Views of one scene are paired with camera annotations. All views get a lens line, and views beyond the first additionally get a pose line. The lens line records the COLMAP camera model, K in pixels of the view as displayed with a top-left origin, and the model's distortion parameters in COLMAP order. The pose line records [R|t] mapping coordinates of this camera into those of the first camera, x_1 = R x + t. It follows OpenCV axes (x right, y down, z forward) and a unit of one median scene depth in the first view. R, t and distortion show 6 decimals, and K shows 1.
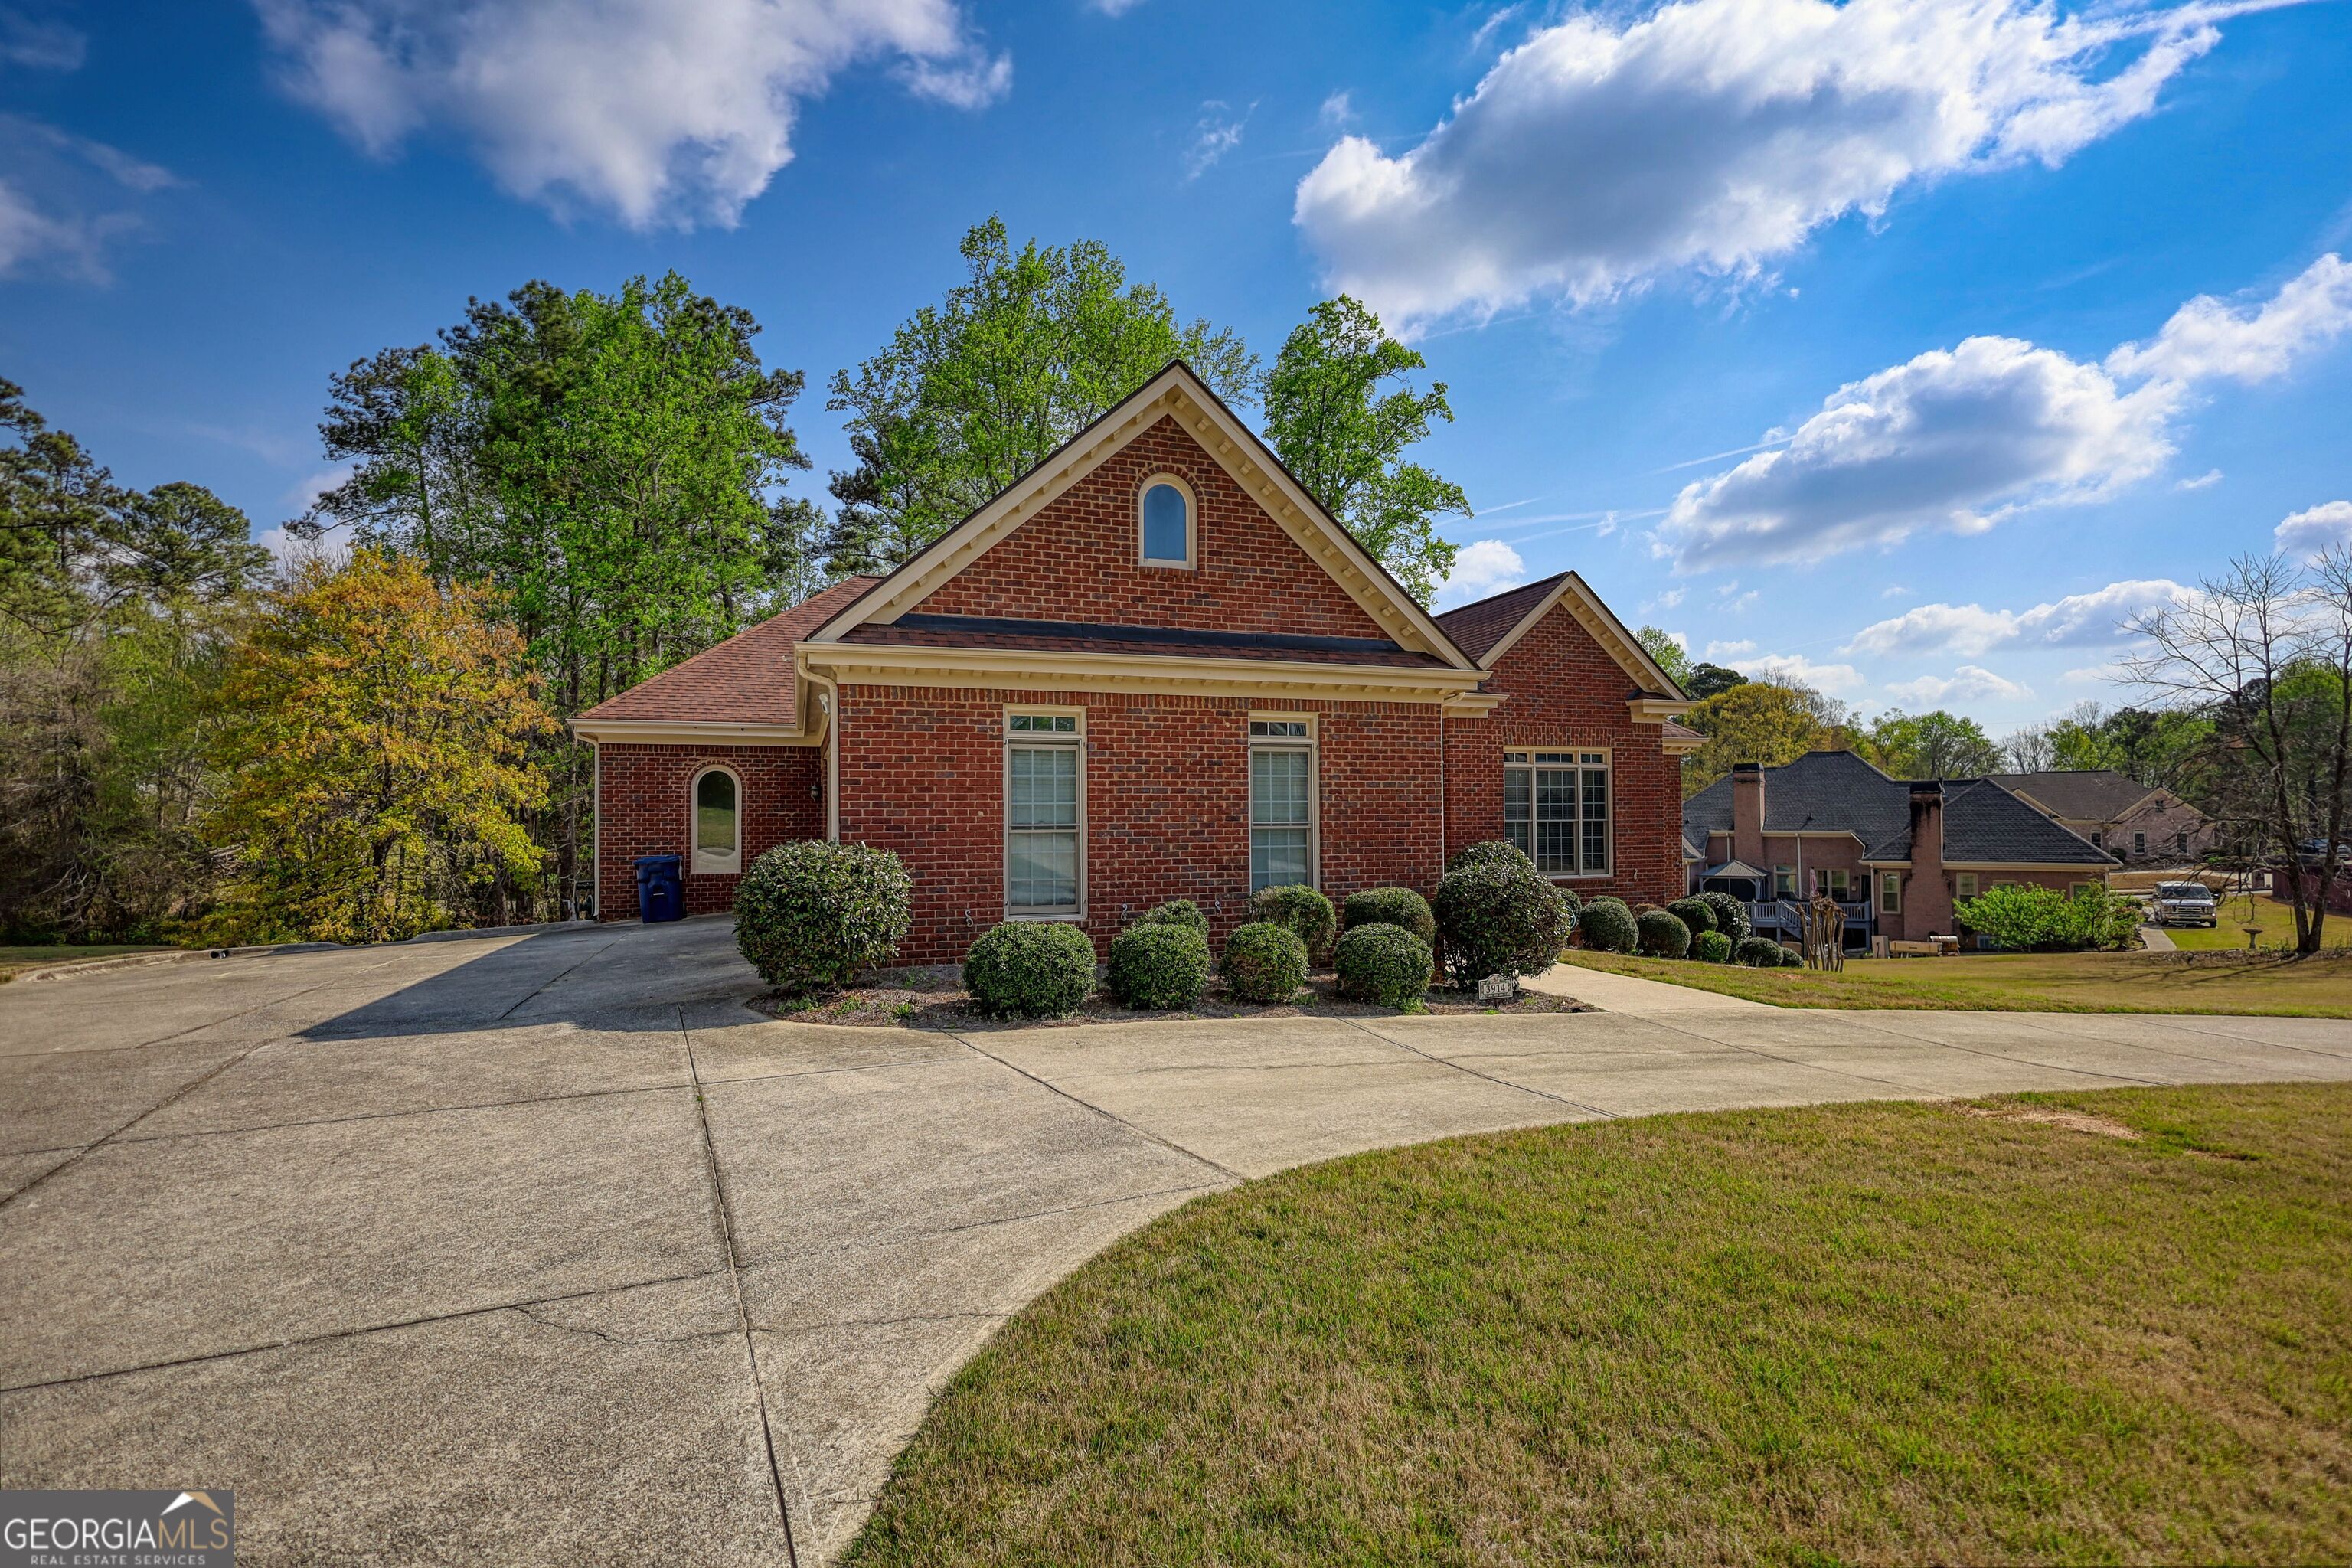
lens RADIAL K [[1121.8, 0, 1172.4], [0, 1121.8, 790.9], [0, 0, 1]] dist [-0.001943, 0.000181]
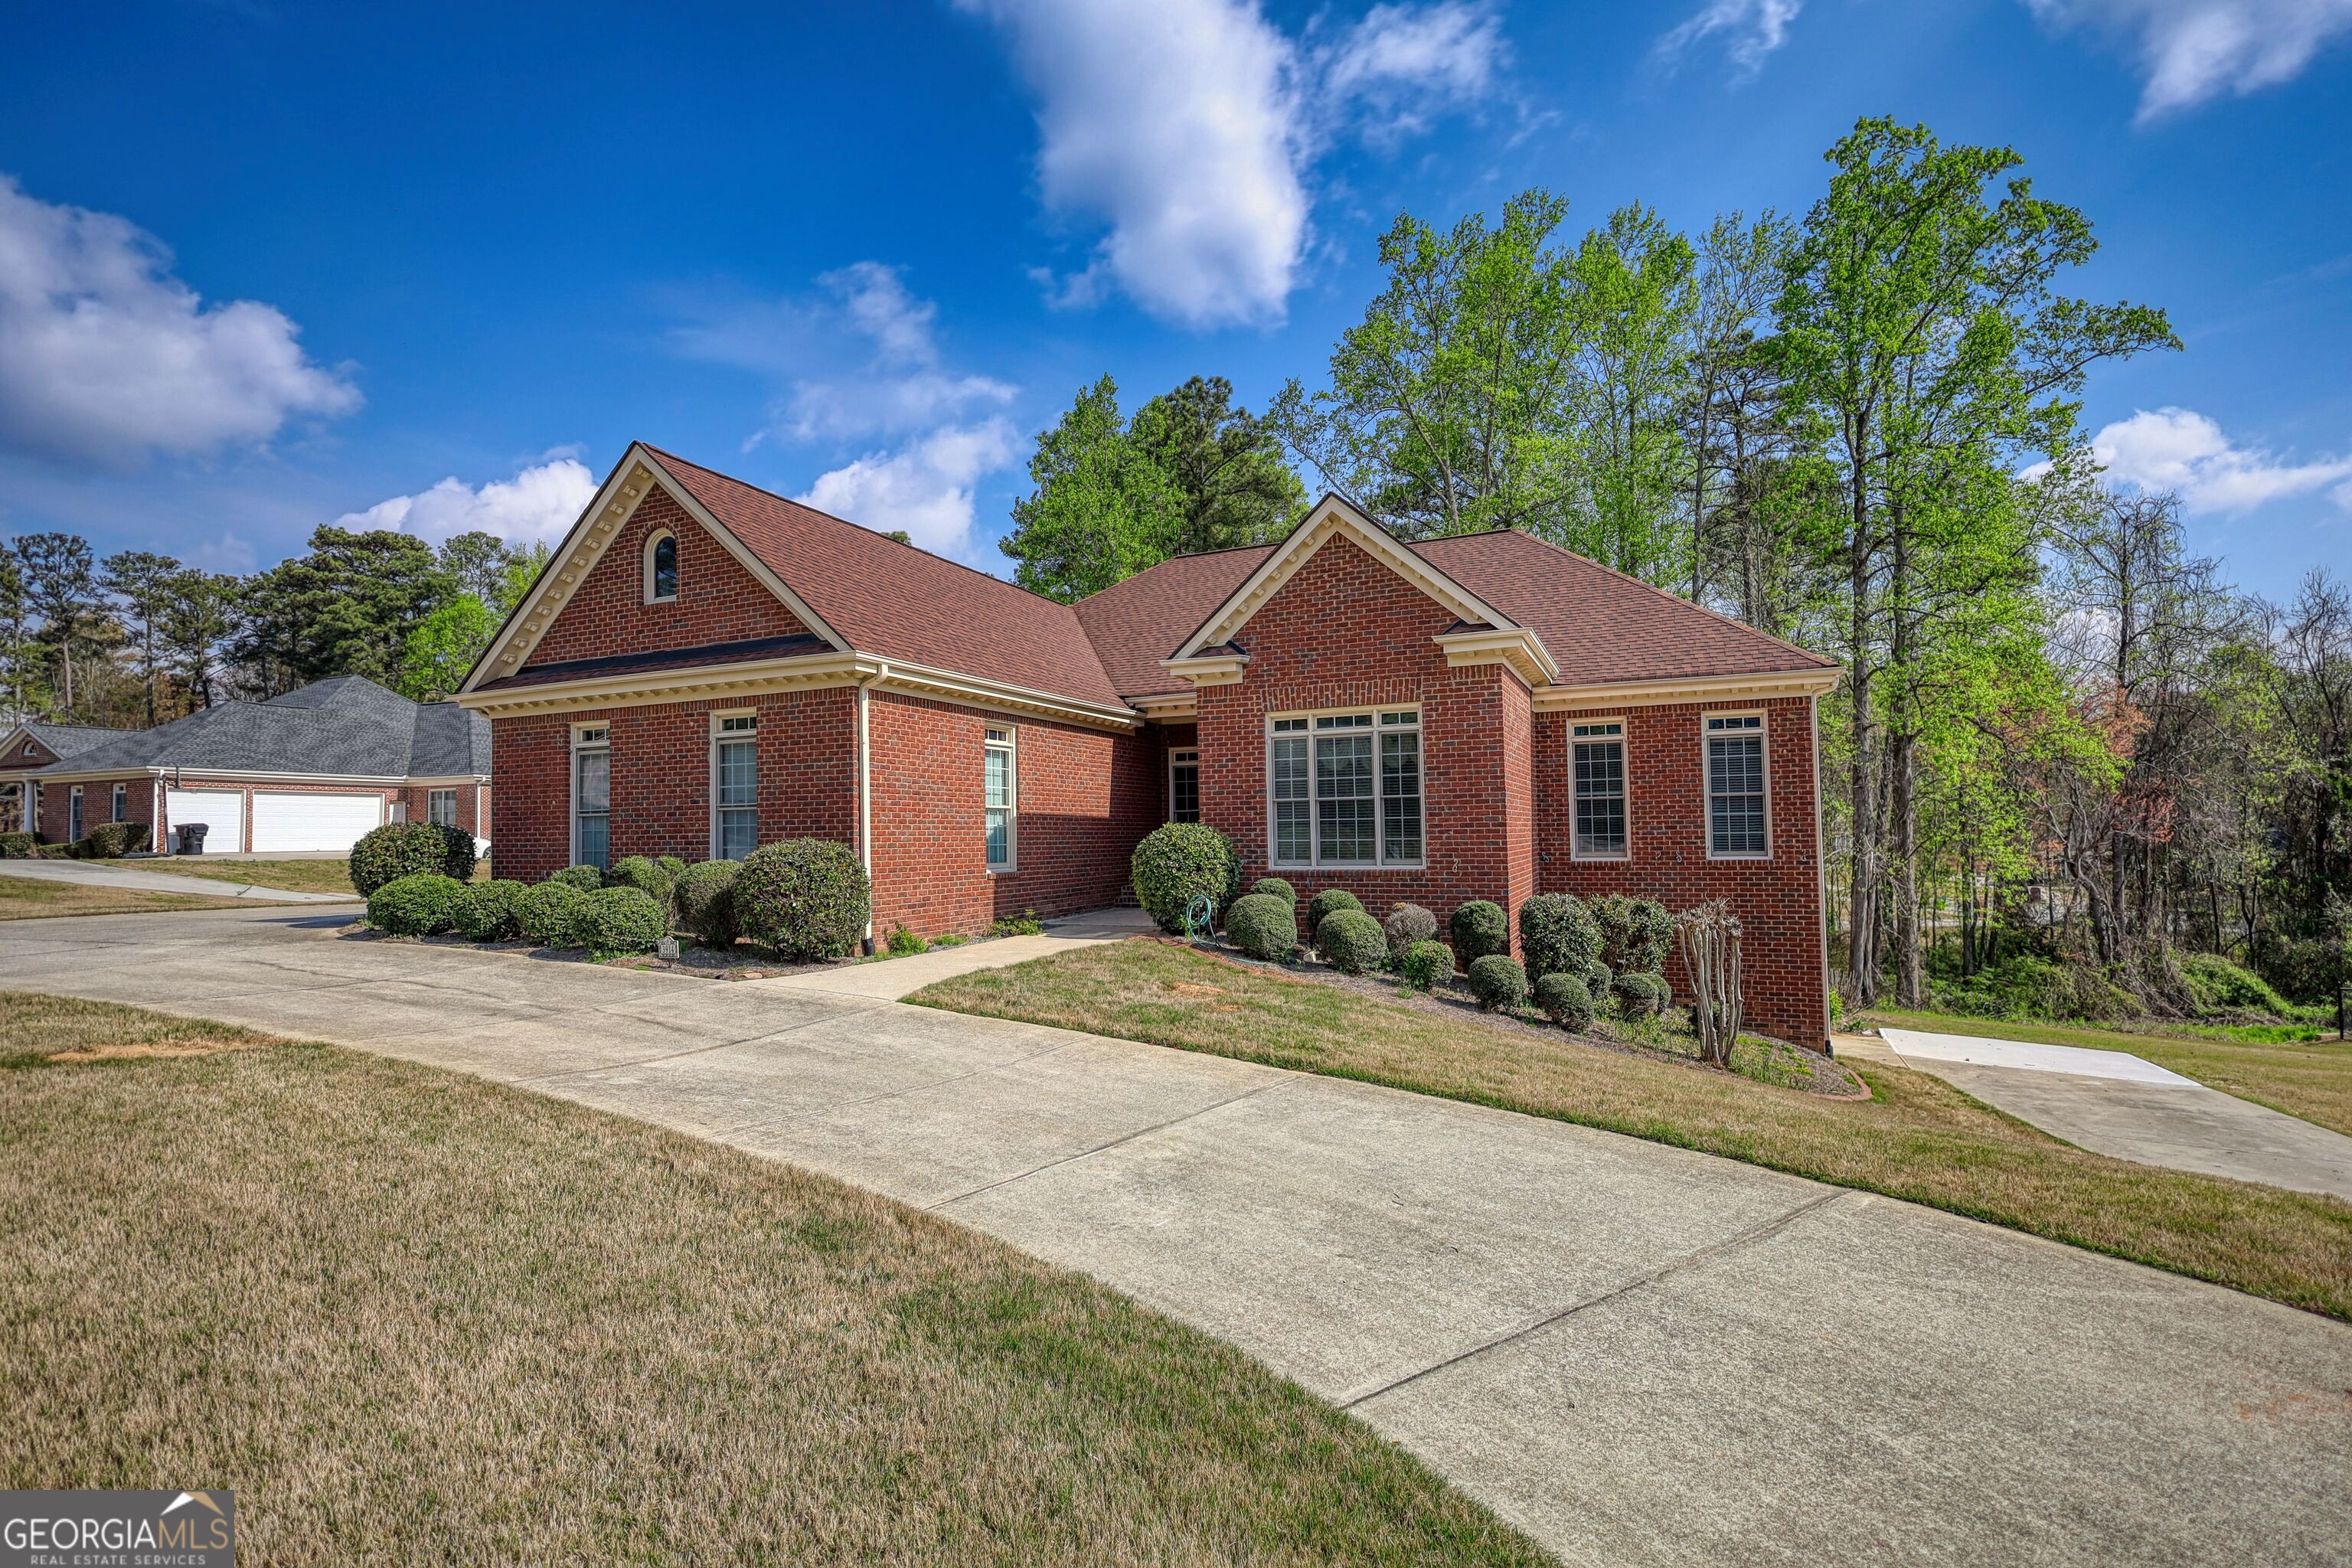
lens RADIAL K [[1121.8, 0, 1172.4], [0, 1121.8, 790.9], [0, 0, 1]] dist [-0.001943, 0.000181]
pose [[0.710595, -0.035063, -0.702727, 1.286789], [0.028353, 0.999373, -0.021194, 0.054168], [0.703030, -0.004864, 0.711144, 0.514798]]
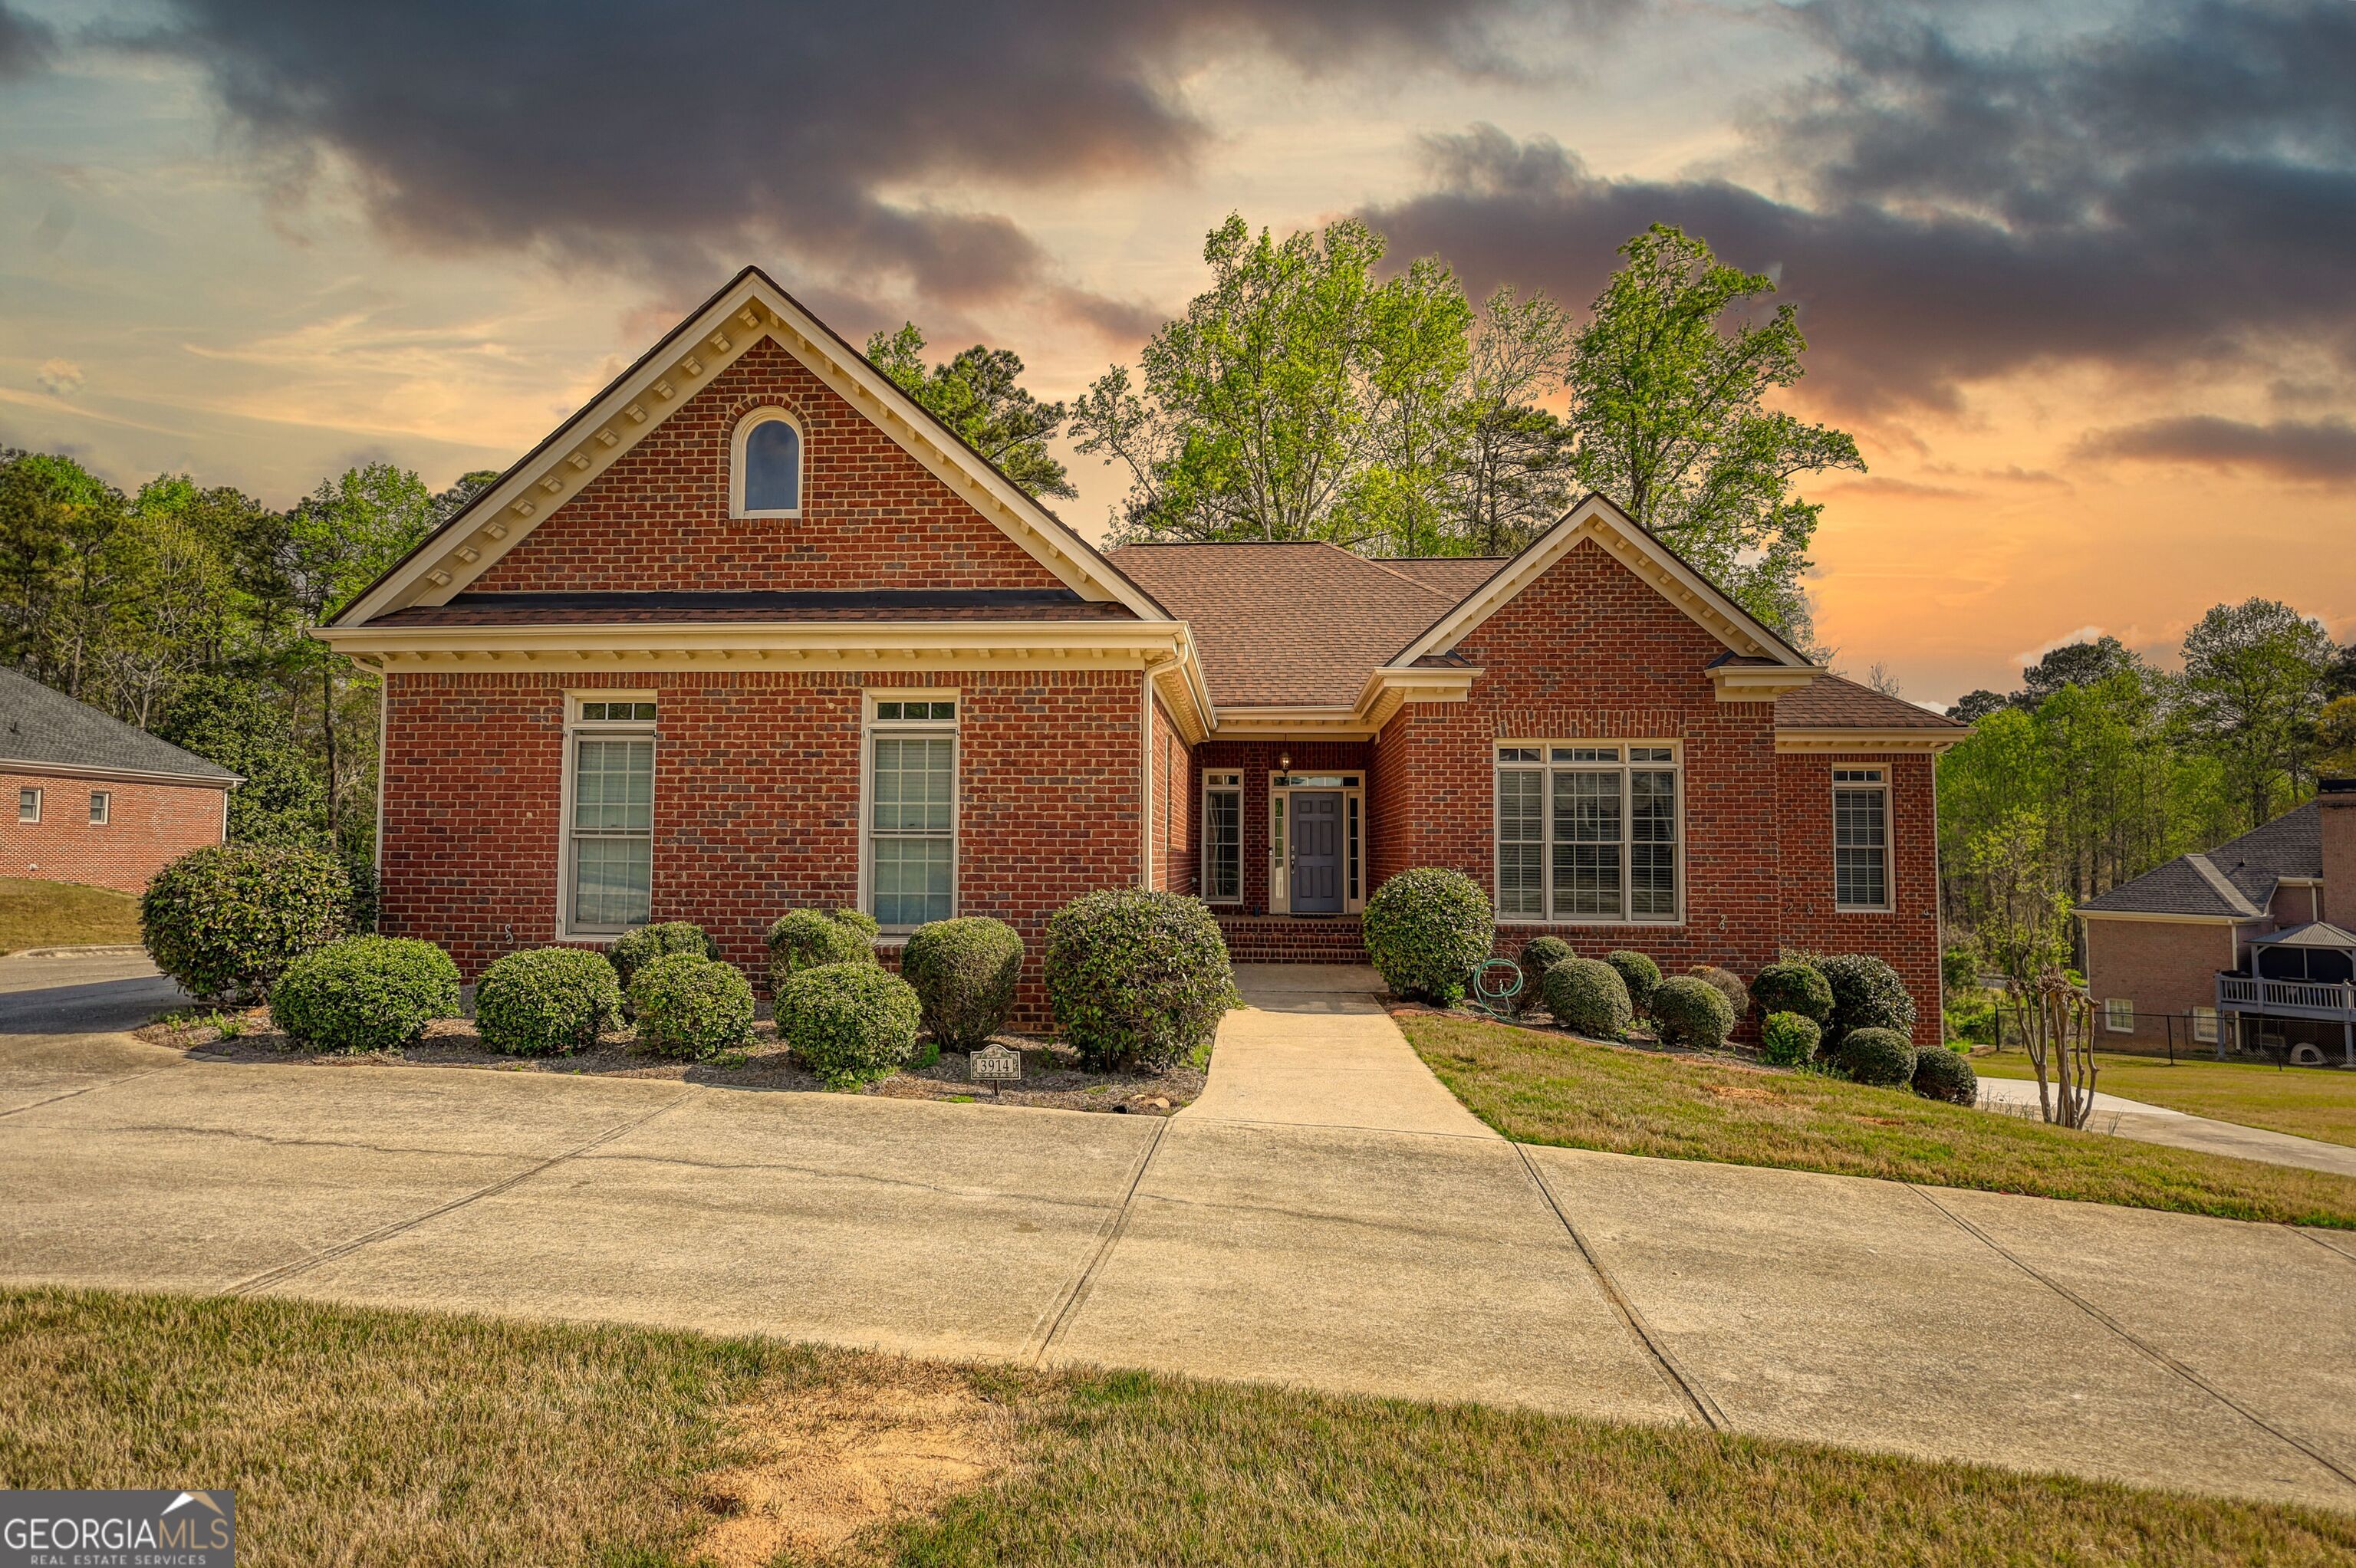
lens RADIAL K [[1152.3, 0, 1178.0], [0, 1152.3, 784.0], [0, 0, 1]] dist [-0.003799, -0.000171]
pose [[0.918856, -0.011971, -0.394410, 0.610363], [-0.002754, 0.999321, -0.036746, 0.026110], [0.394582, 0.034851, 0.918199, 0.353169]]
